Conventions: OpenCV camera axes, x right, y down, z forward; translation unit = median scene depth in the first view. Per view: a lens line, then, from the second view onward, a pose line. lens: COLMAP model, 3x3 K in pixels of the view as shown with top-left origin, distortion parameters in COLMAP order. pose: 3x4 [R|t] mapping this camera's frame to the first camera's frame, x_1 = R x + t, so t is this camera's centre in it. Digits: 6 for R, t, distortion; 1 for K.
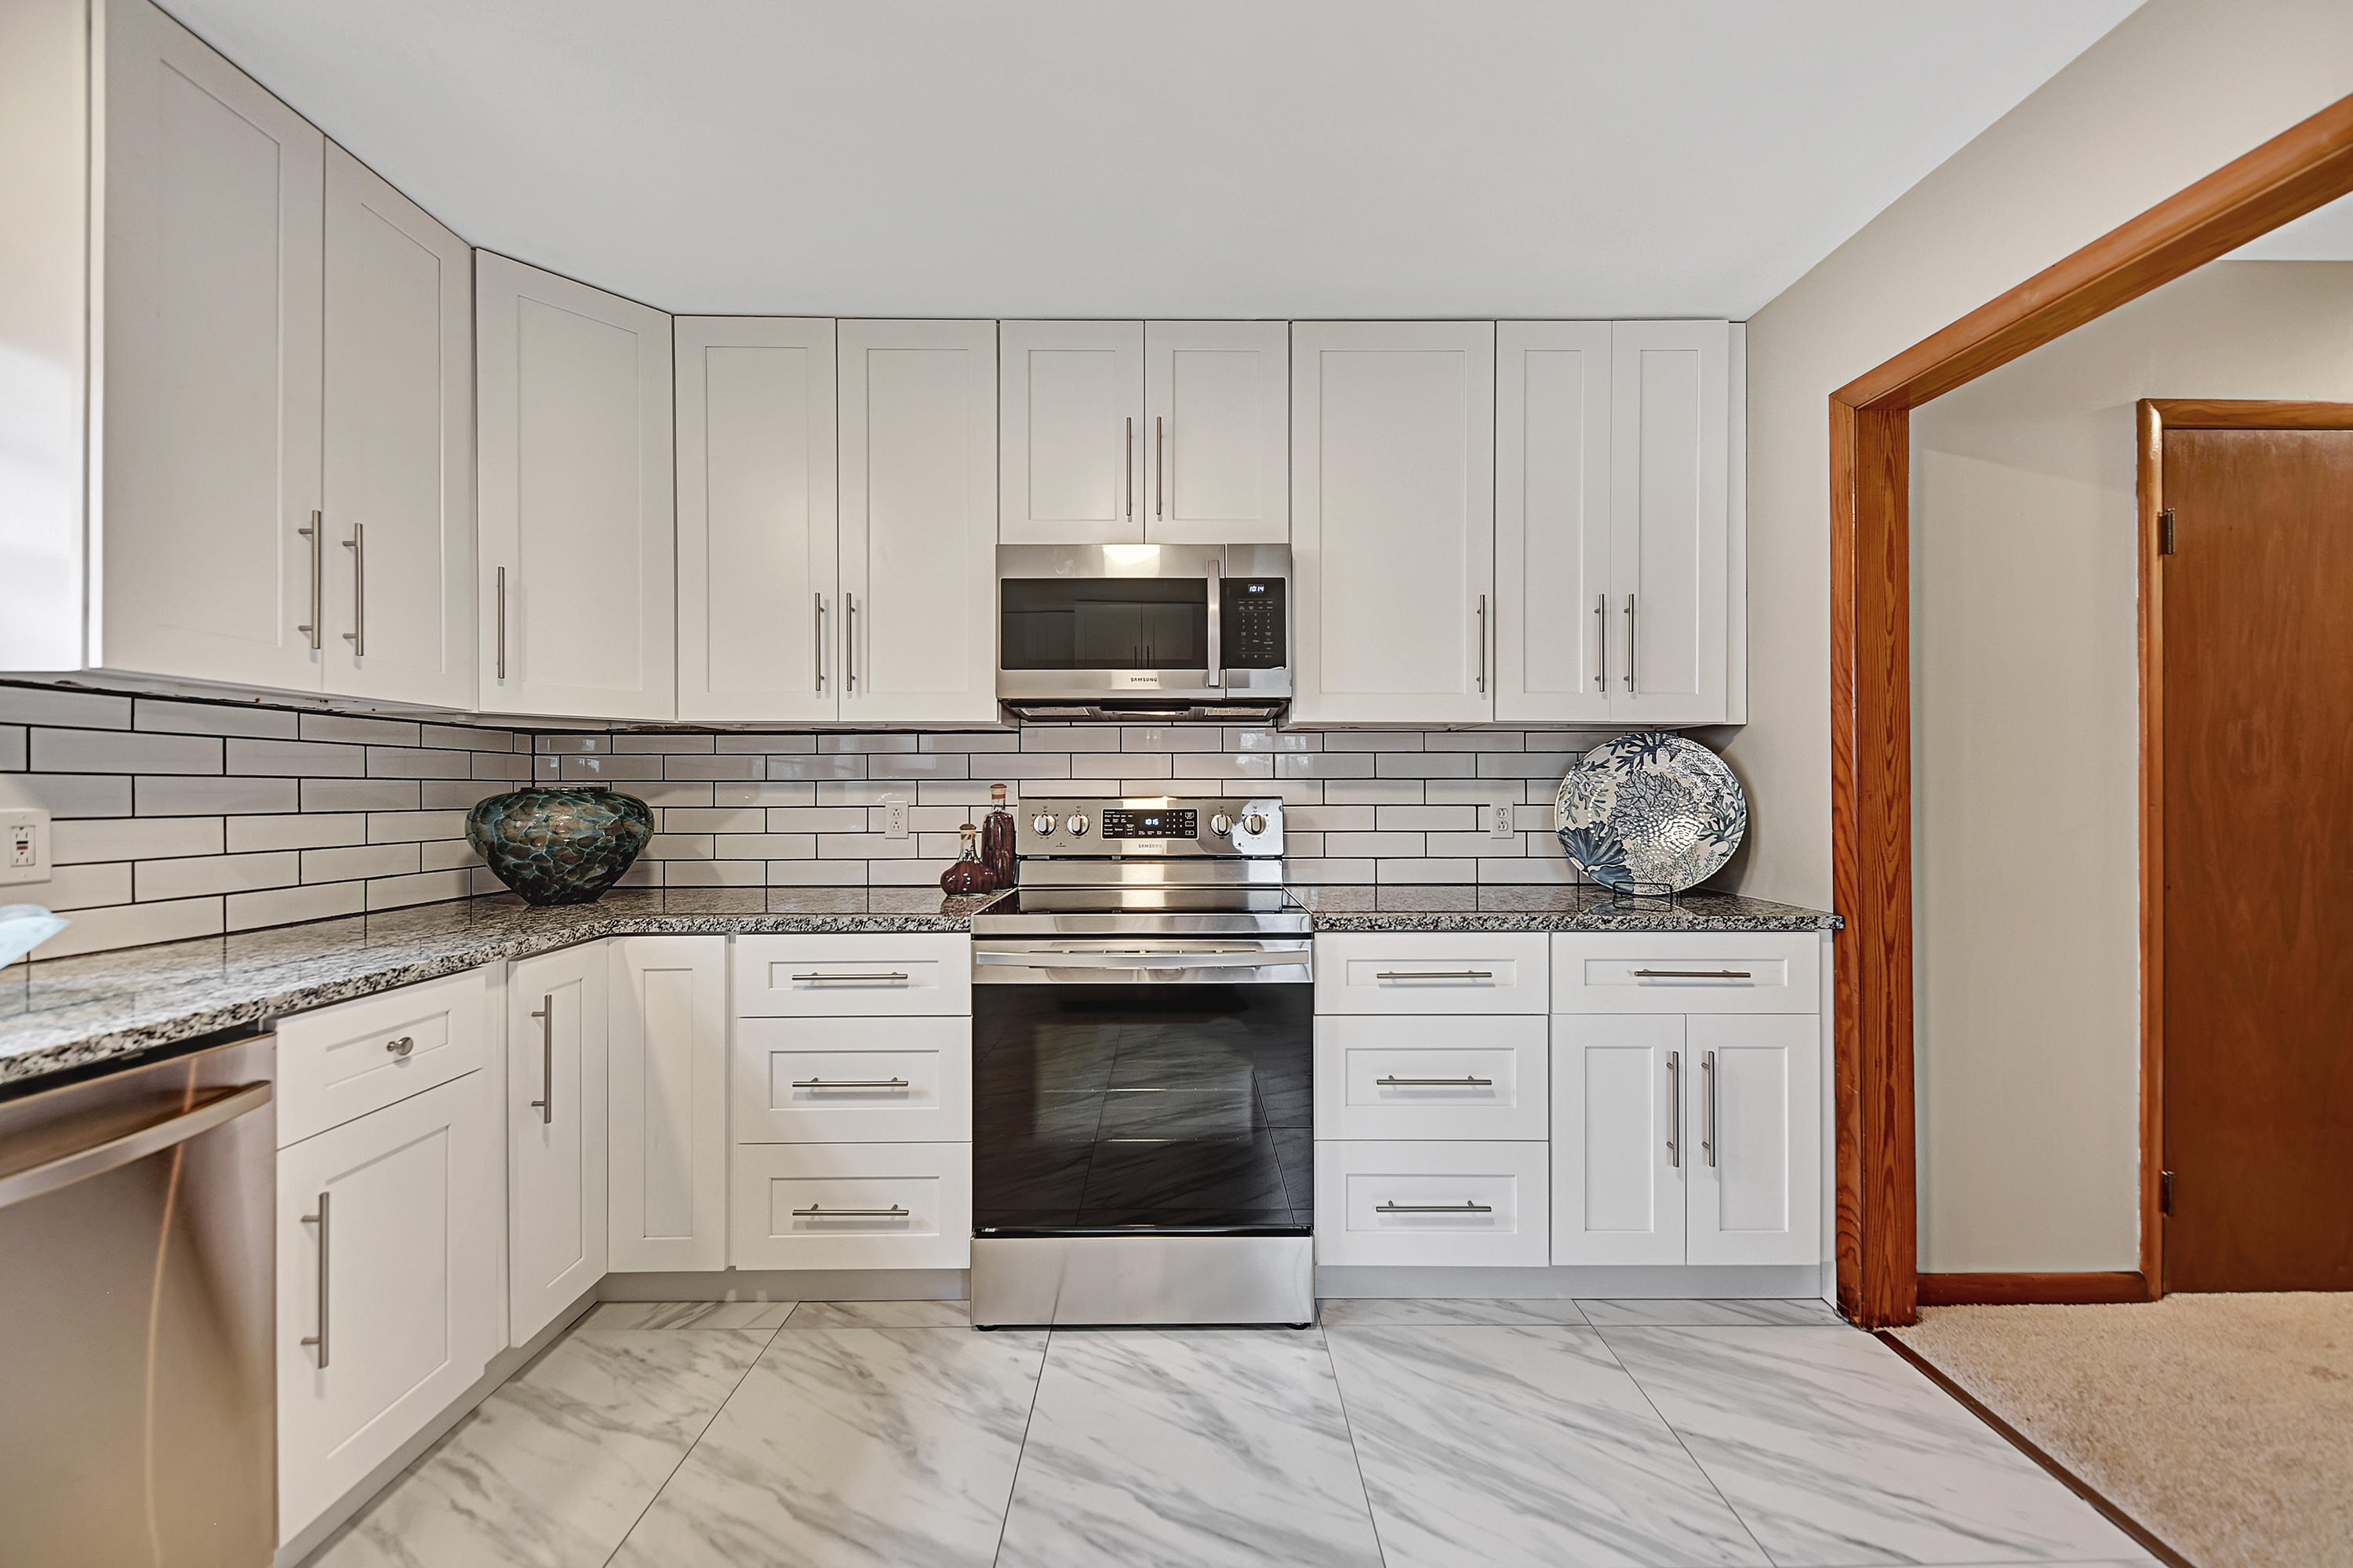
lens RADIAL K [[847.2, 0, 1181.8], [0, 847.2, 788.3], [0, 0, 1]] dist [0.009418, -0.007967]
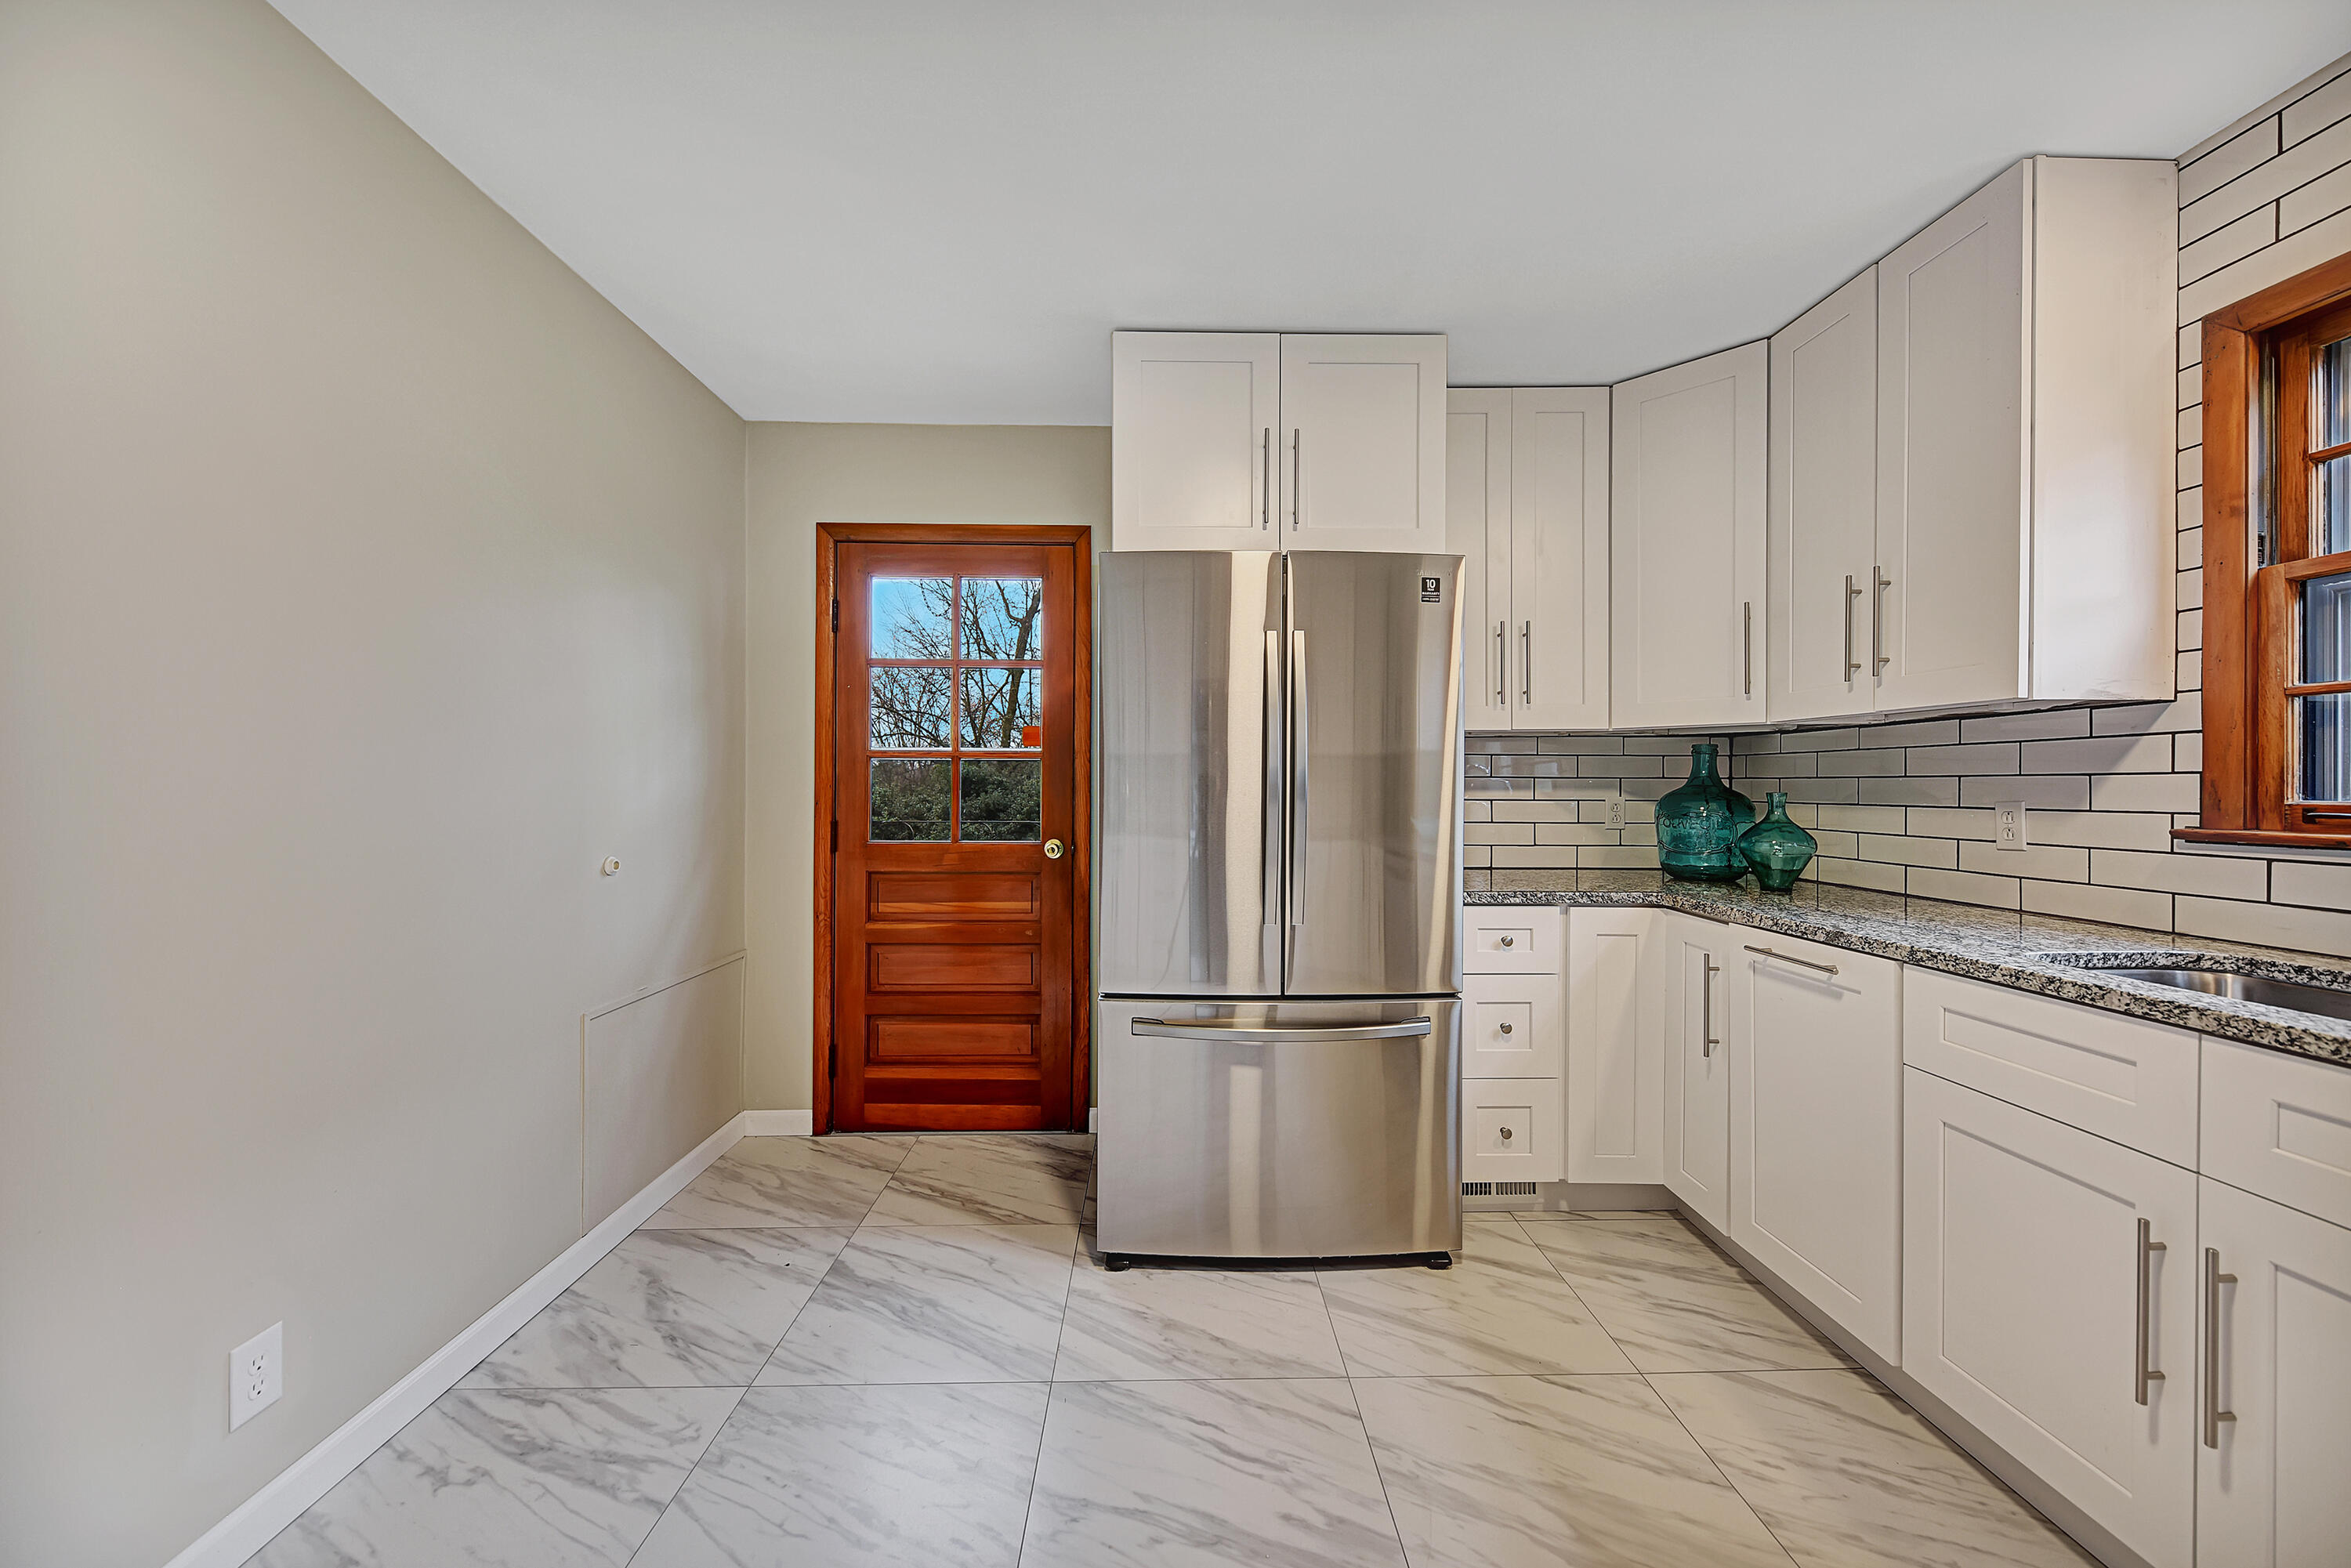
lens RADIAL K [[841.8, 0, 1181.2], [0, 841.8, 781.4], [0, 0, 1]] dist [0.010940, -0.007580]
pose [[-0.999805, -0.002099, -0.019618, -0.935836], [-0.001842, 0.999912, -0.013101, 0.008741], [0.019644, -0.013062, -0.999722, 1.964806]]
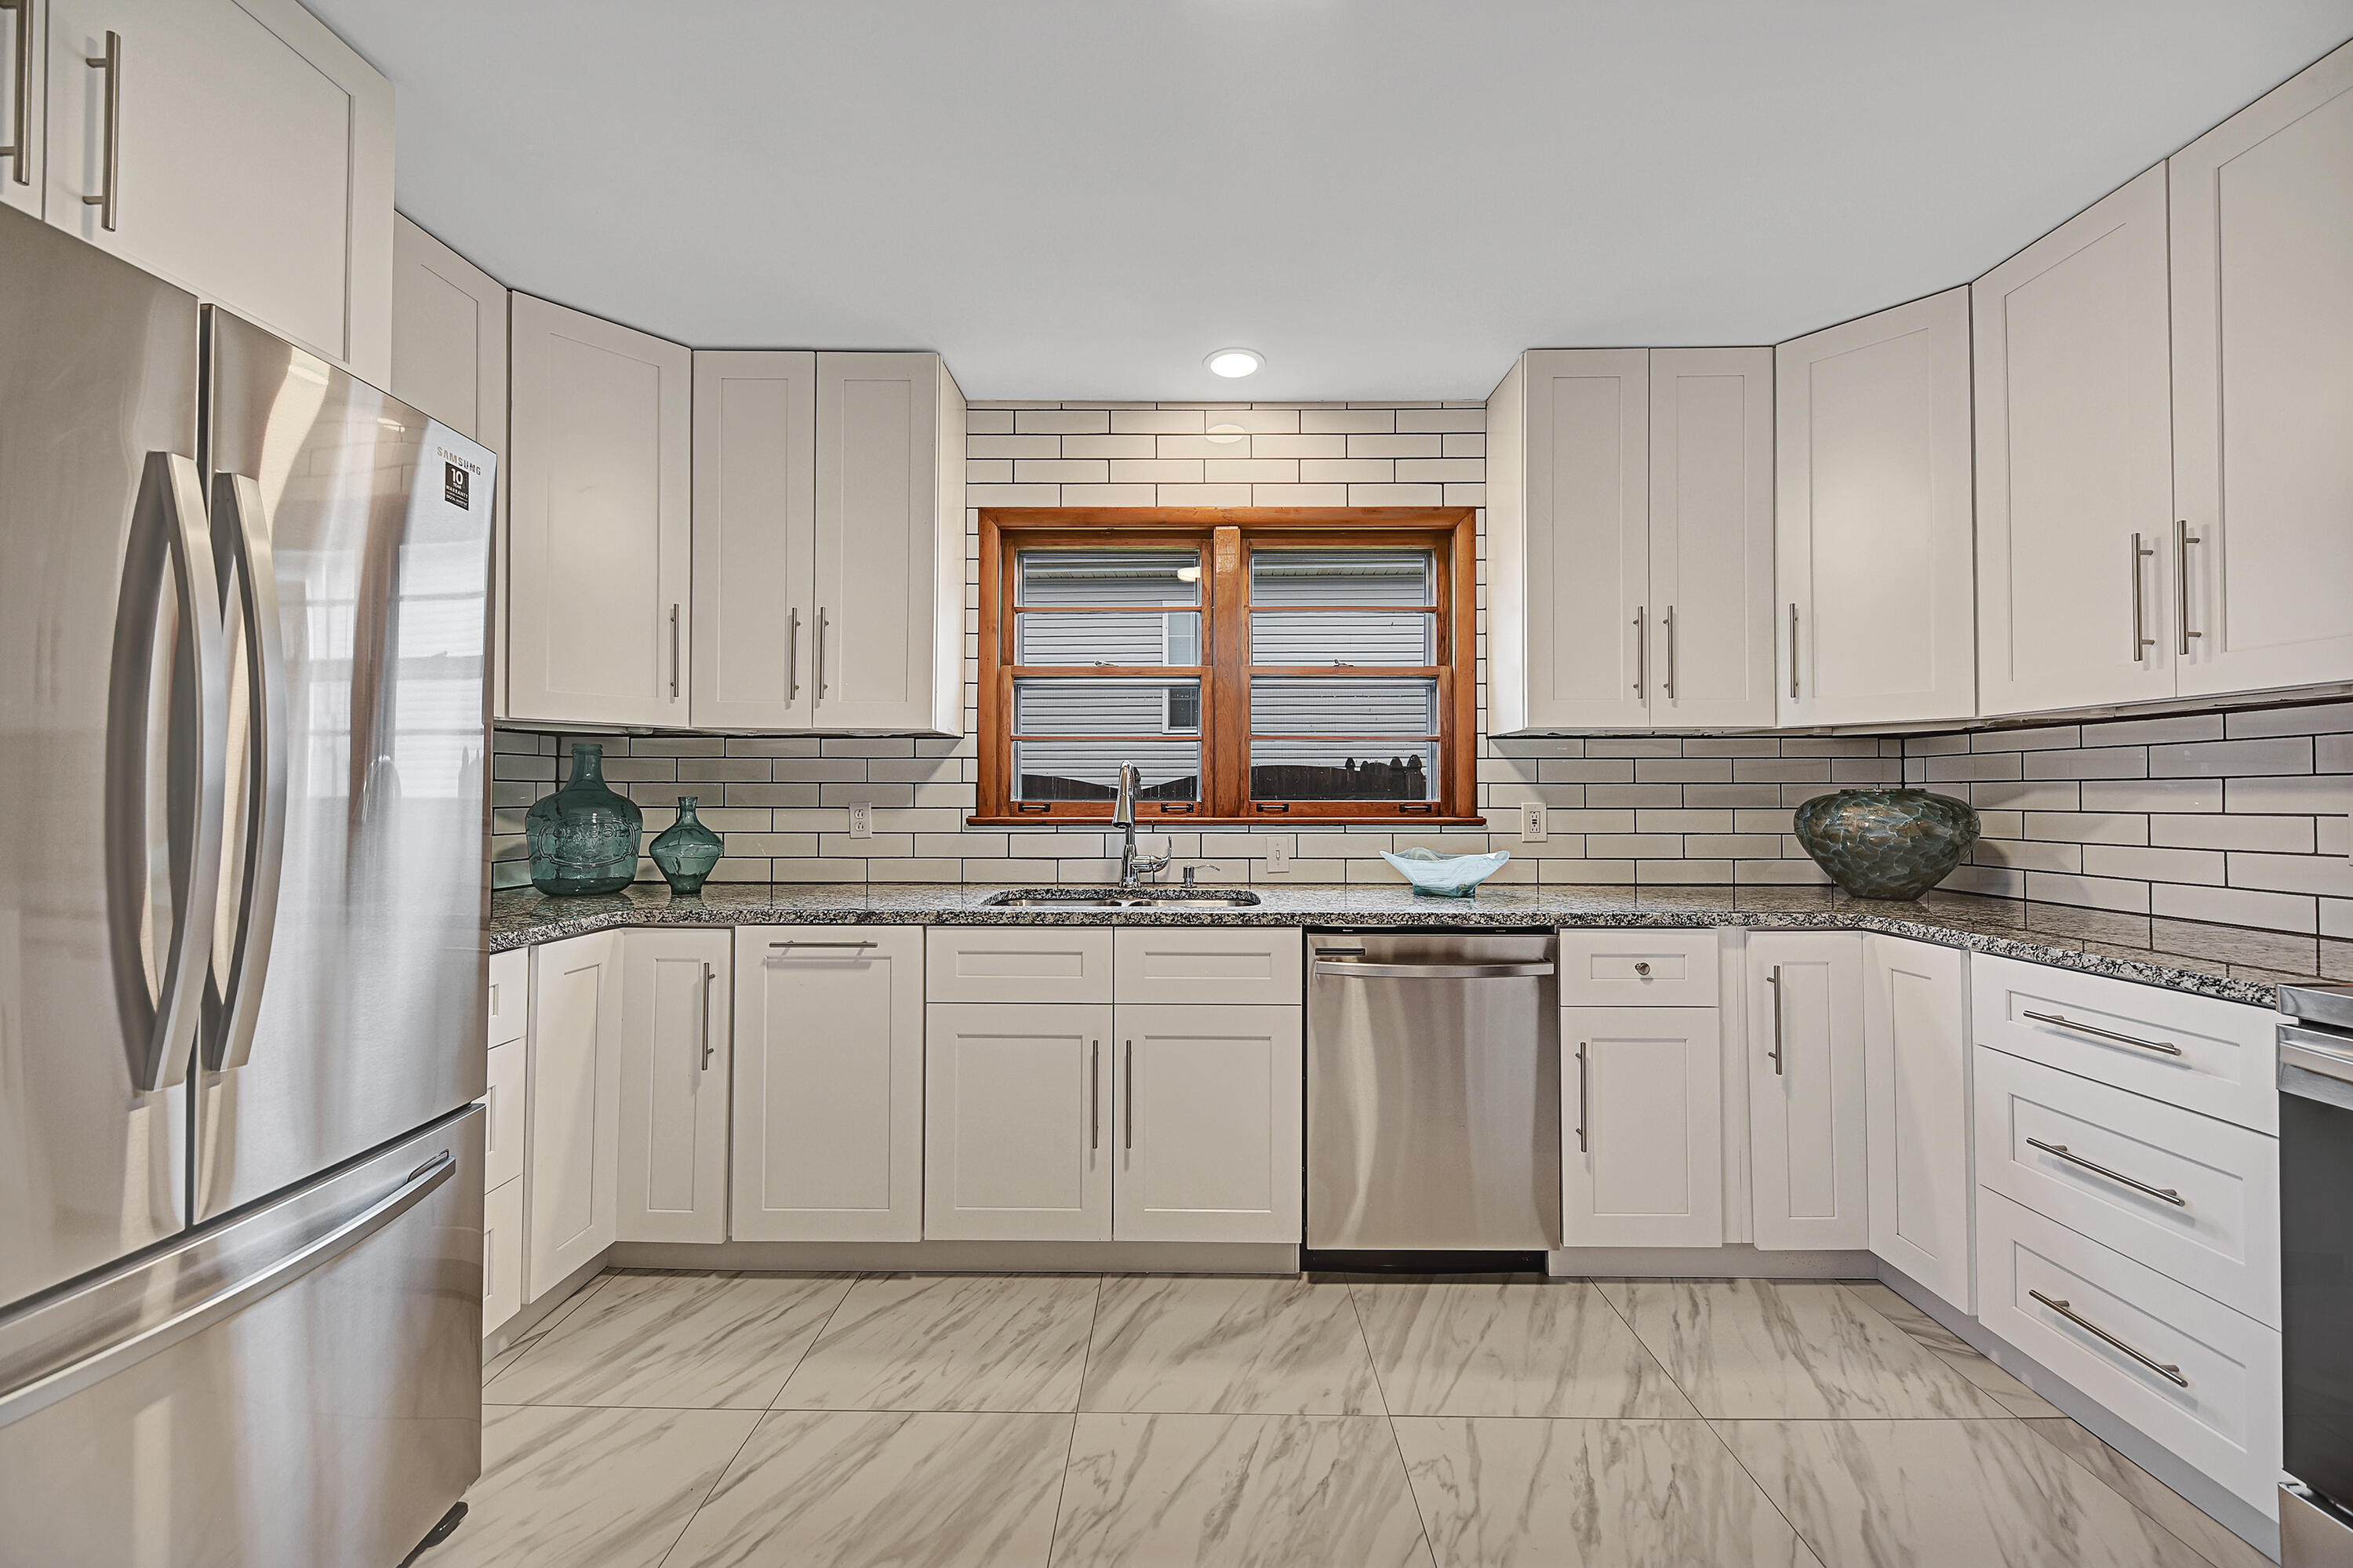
lens RADIAL K [[842.6, 0, 1182.2], [0, 842.6, 781.4], [0, 0, 1]] dist [0.010940, -0.007580]
pose [[-0.019189, -0.013949, -0.999719, 0.414942], [0.005842, 0.999884, -0.014063, -0.001536], [0.999799, -0.006110, -0.019105, 0.178902]]
